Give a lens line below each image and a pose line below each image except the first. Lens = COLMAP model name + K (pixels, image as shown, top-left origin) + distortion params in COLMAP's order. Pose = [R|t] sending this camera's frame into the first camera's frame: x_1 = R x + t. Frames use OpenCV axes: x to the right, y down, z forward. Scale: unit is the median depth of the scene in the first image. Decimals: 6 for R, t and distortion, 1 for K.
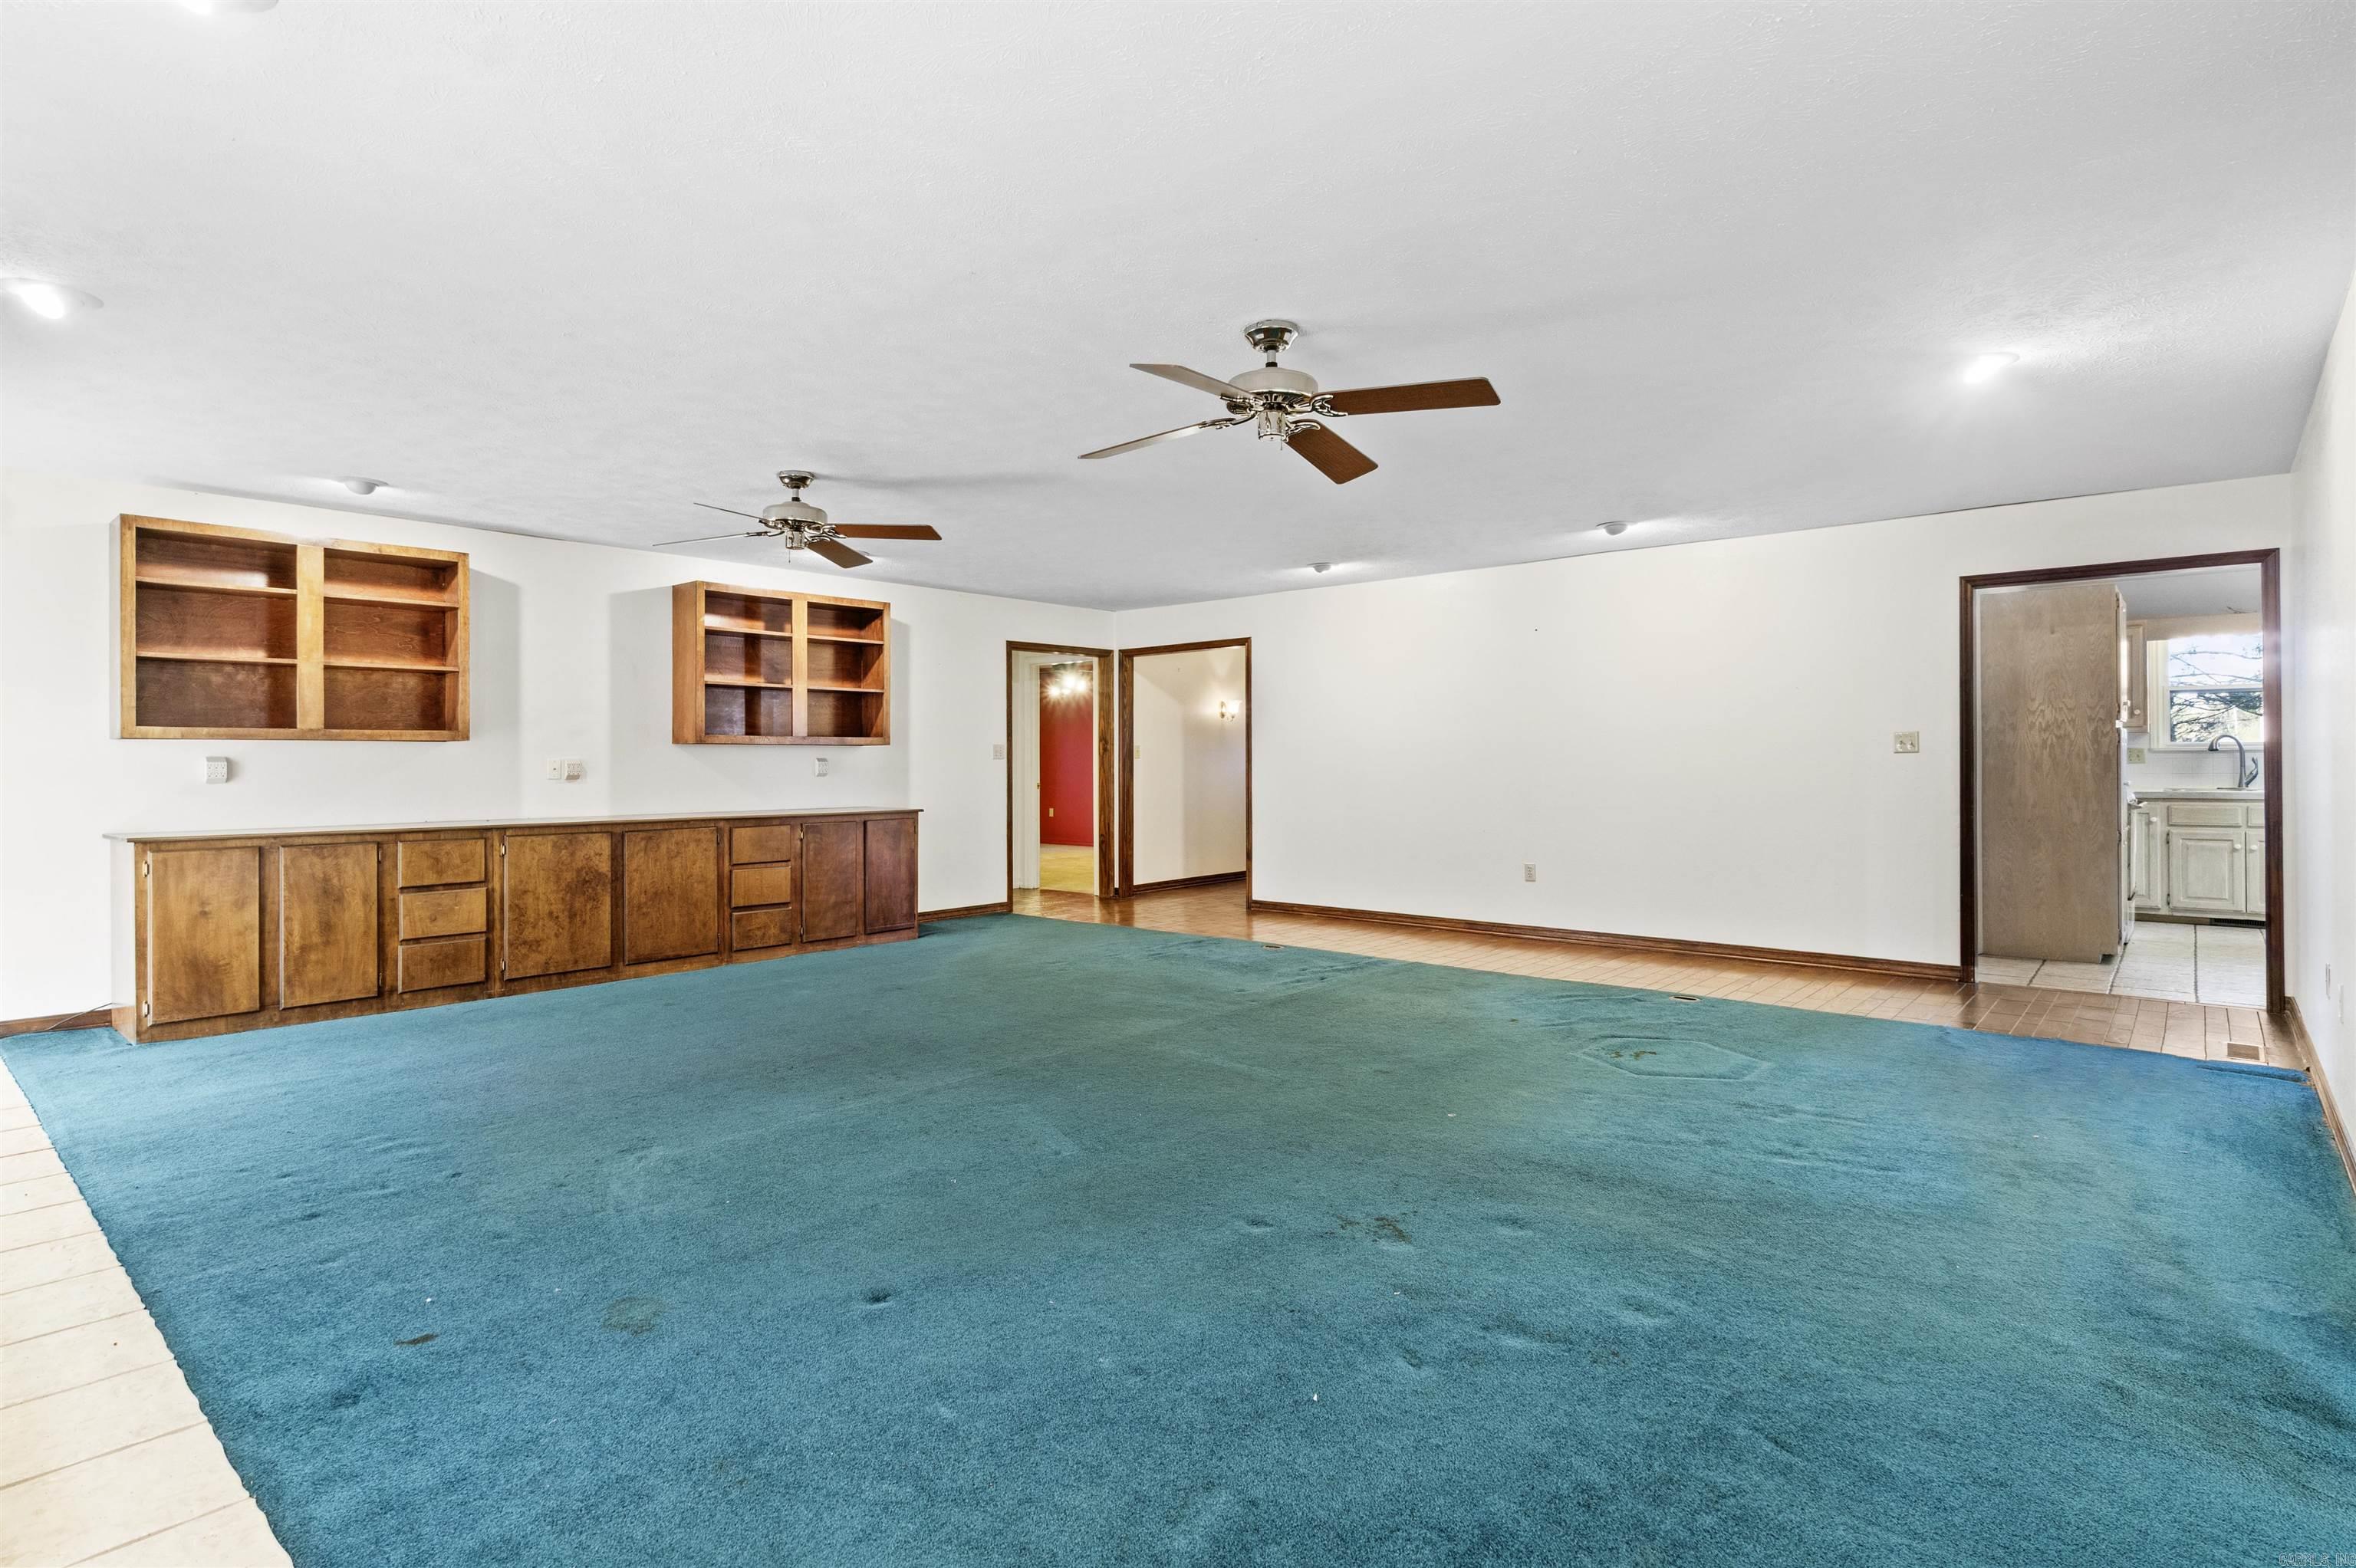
lens RADIAL K [[1185.7, 0, 1155.7], [0, 1185.7, 772.0], [0, 0, 1]] dist [-0.011127, 0.005062]
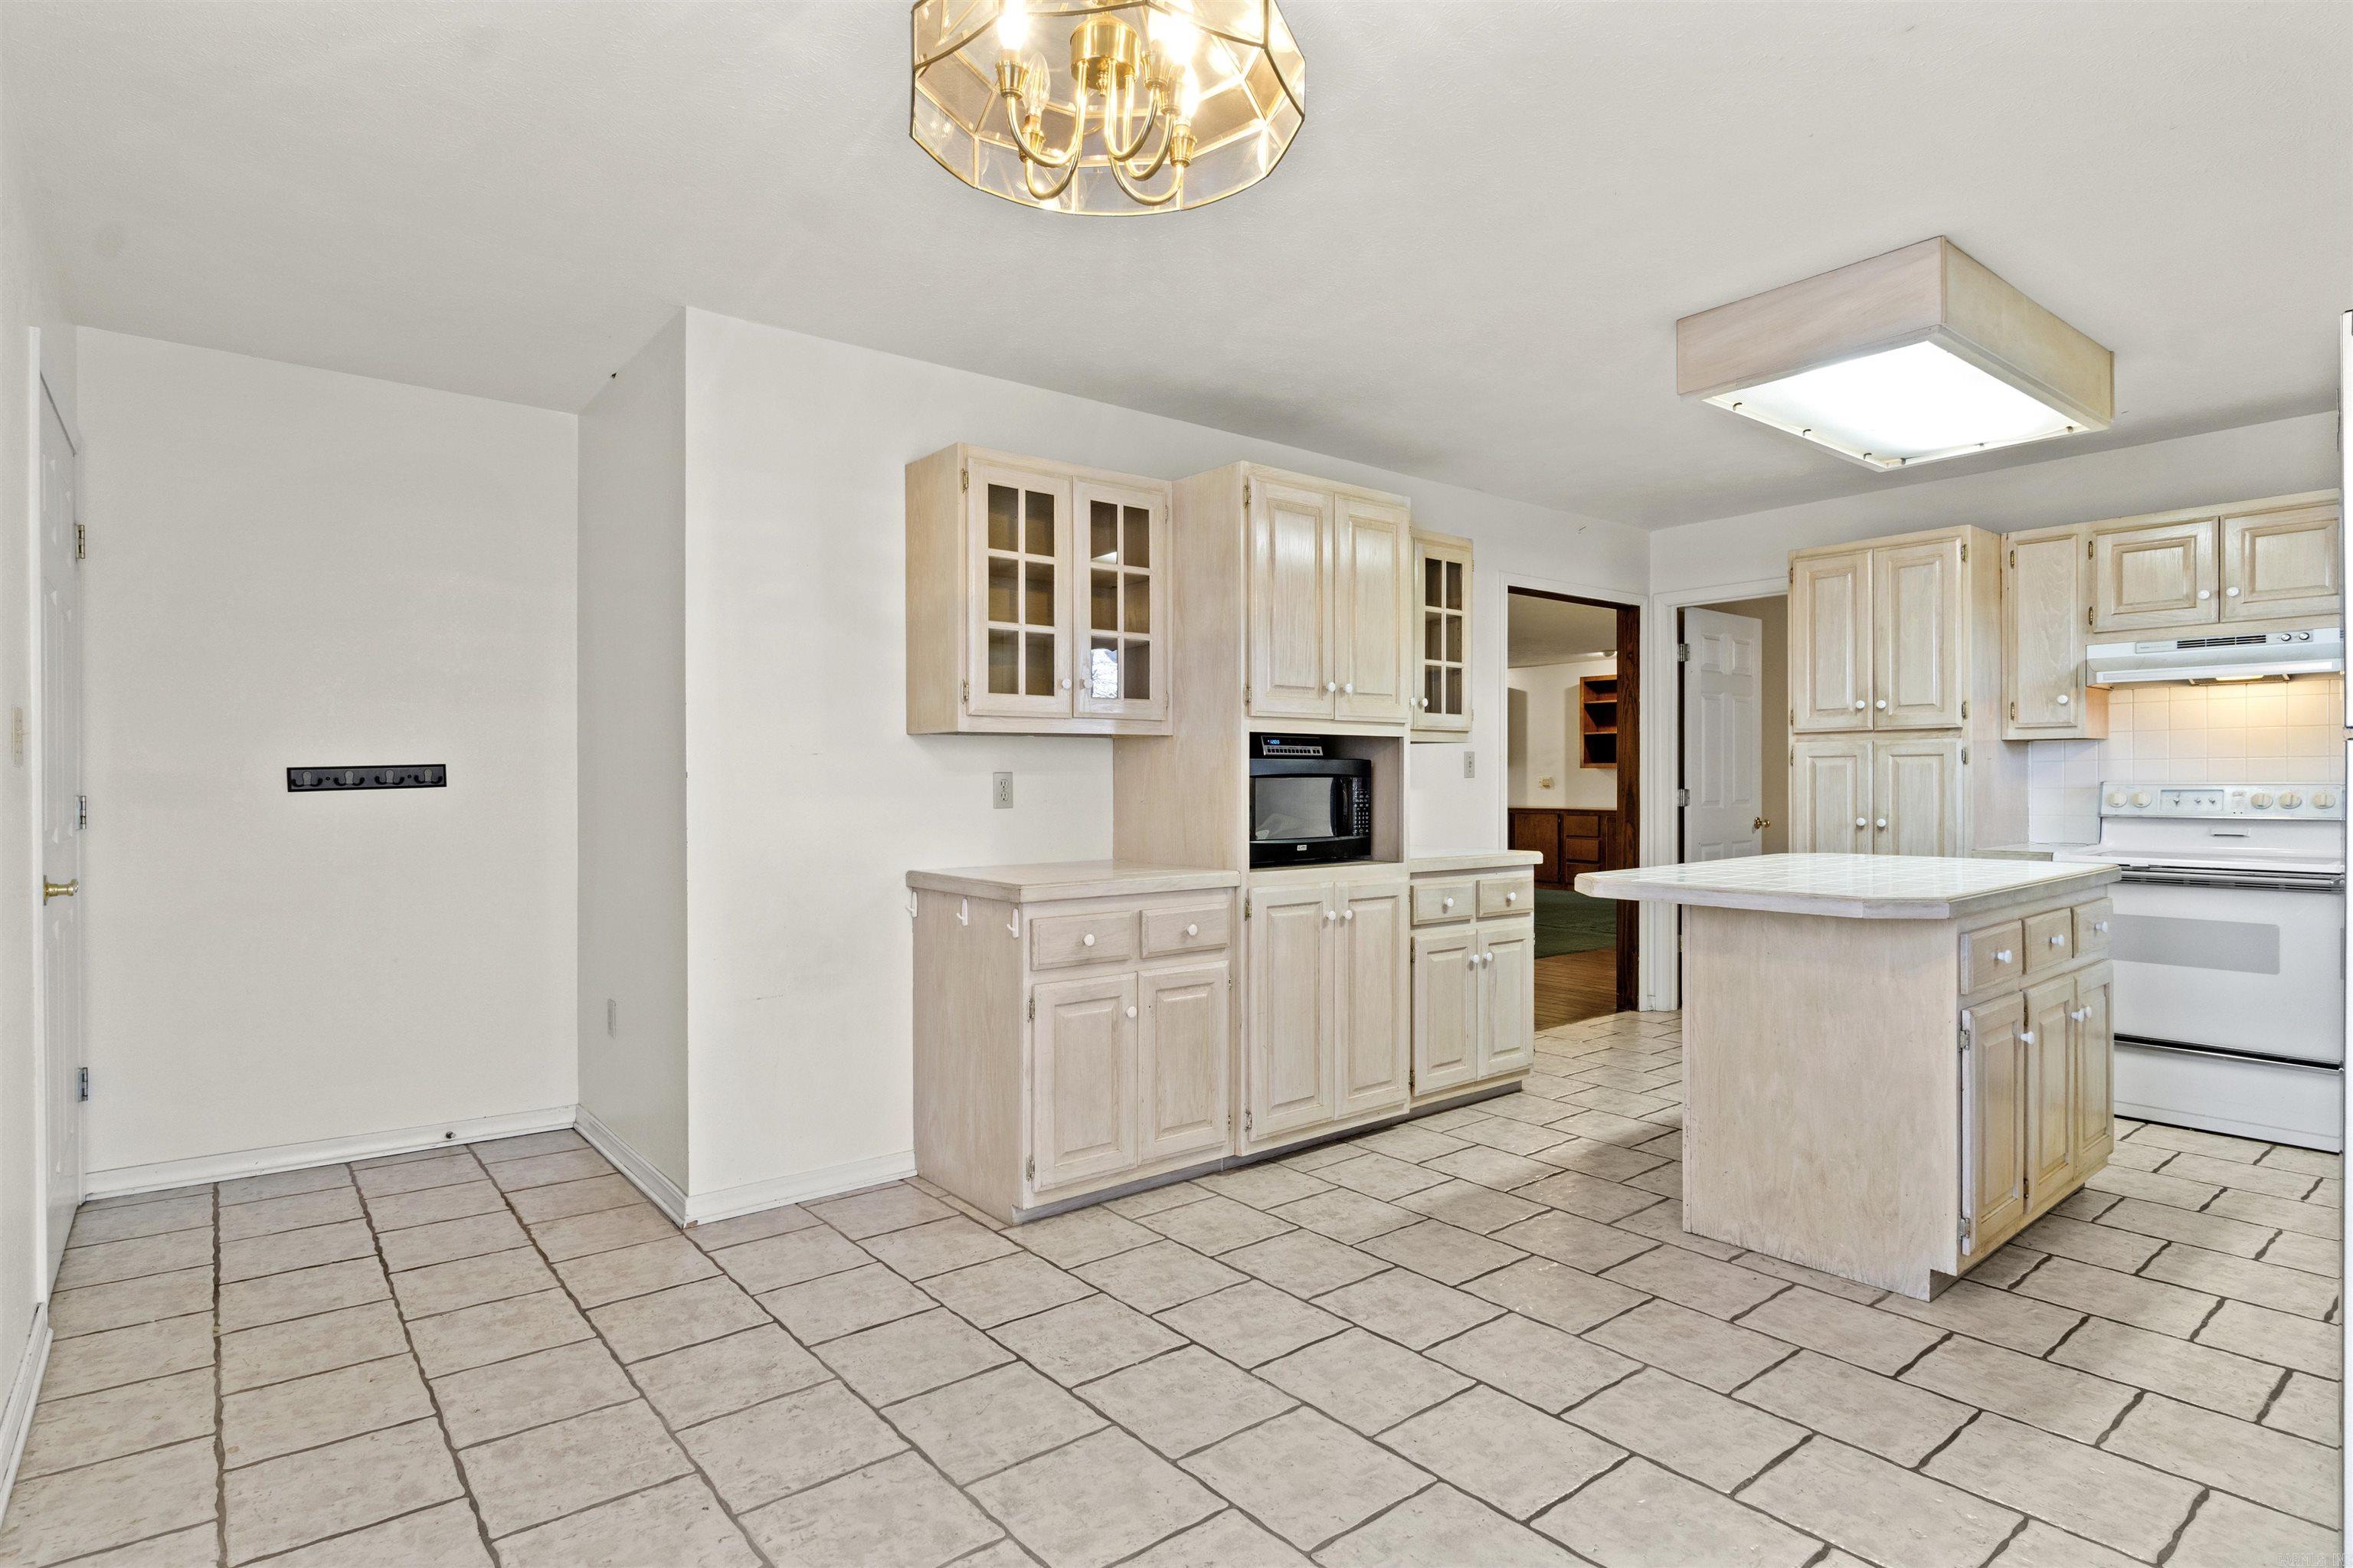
lens RADIAL K [[1184.4, 0, 1166.4], [0, 1184.4, 787.5], [0, 0, 1]] dist [-0.011127, 0.005062]
pose [[-0.180382, 0.004163, -0.983588, 1.624082], [-0.010511, 0.999926, 0.006160, 0.001039], [0.983540, 0.011450, -0.180325, 0.776600]]
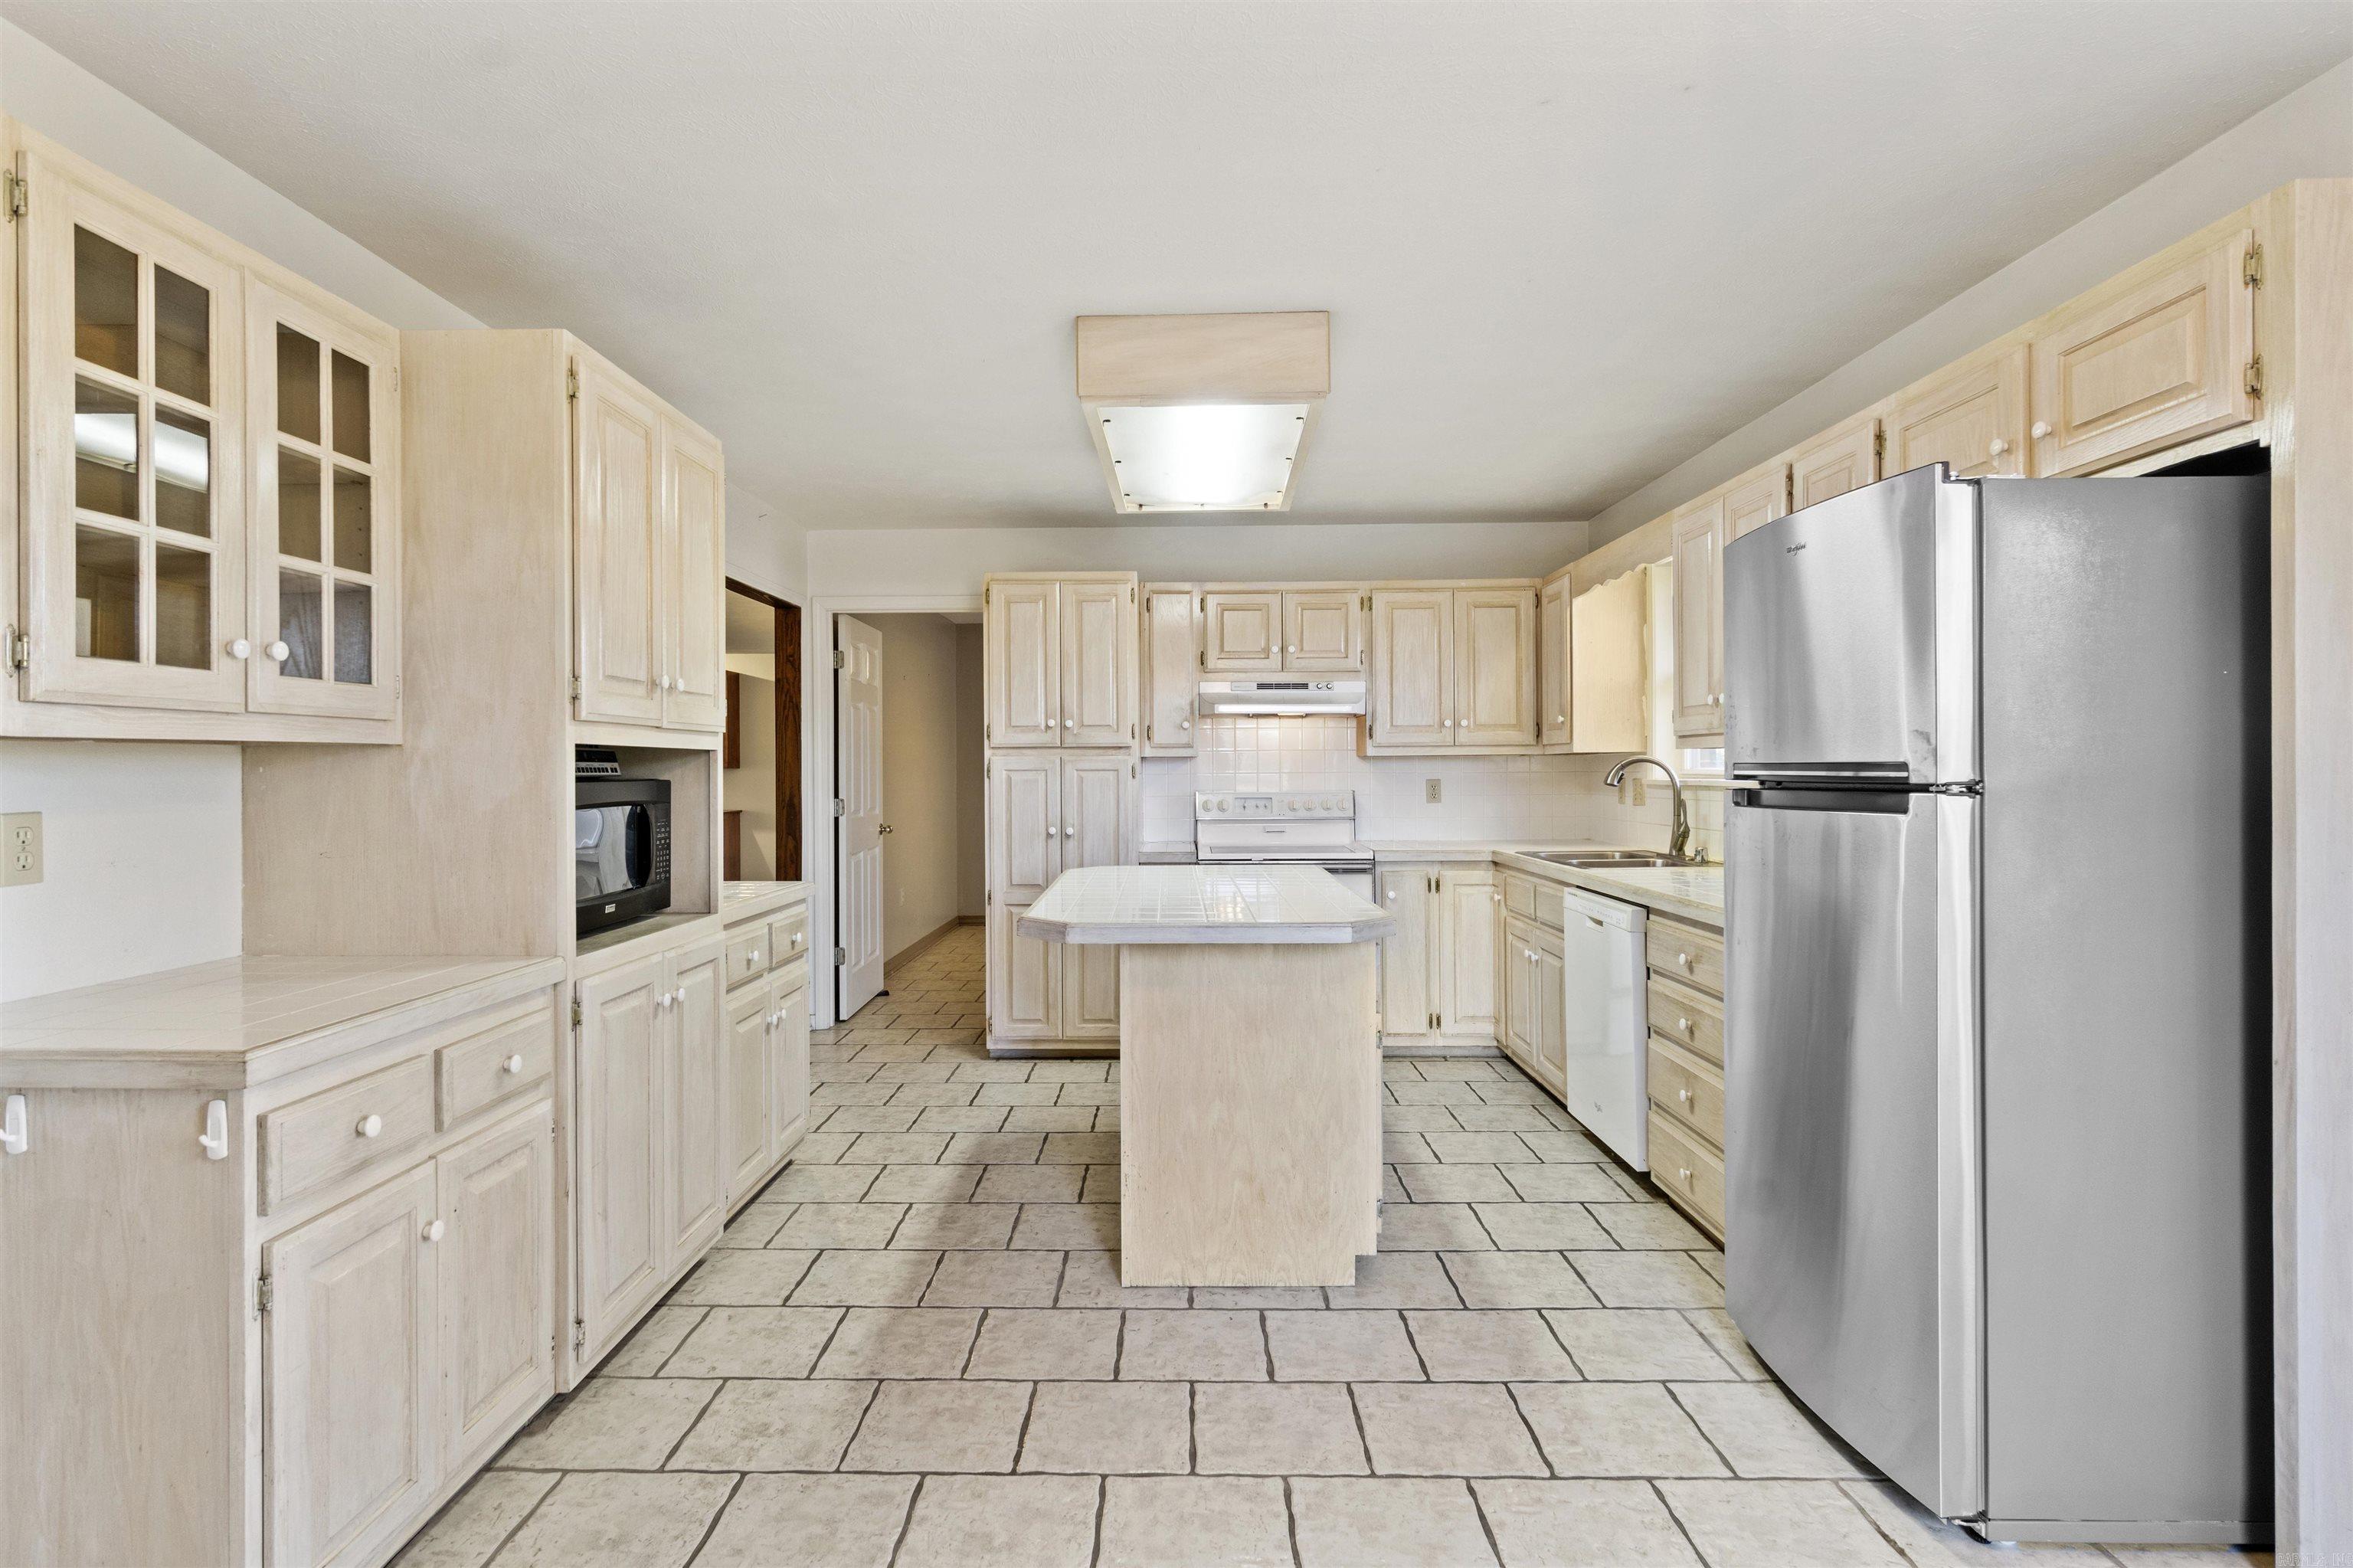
lens RADIAL K [[1137.3, 0, 1145.8], [0, 1137.3, 775.5], [0, 0, 1]] dist [0.002565, -0.003539]
pose [[0.634200, -0.000988, -0.773168, 1.477766], [-0.005154, 0.999972, -0.005506, -0.009686], [0.773152, 0.007477, 0.634177, 0.646935]]
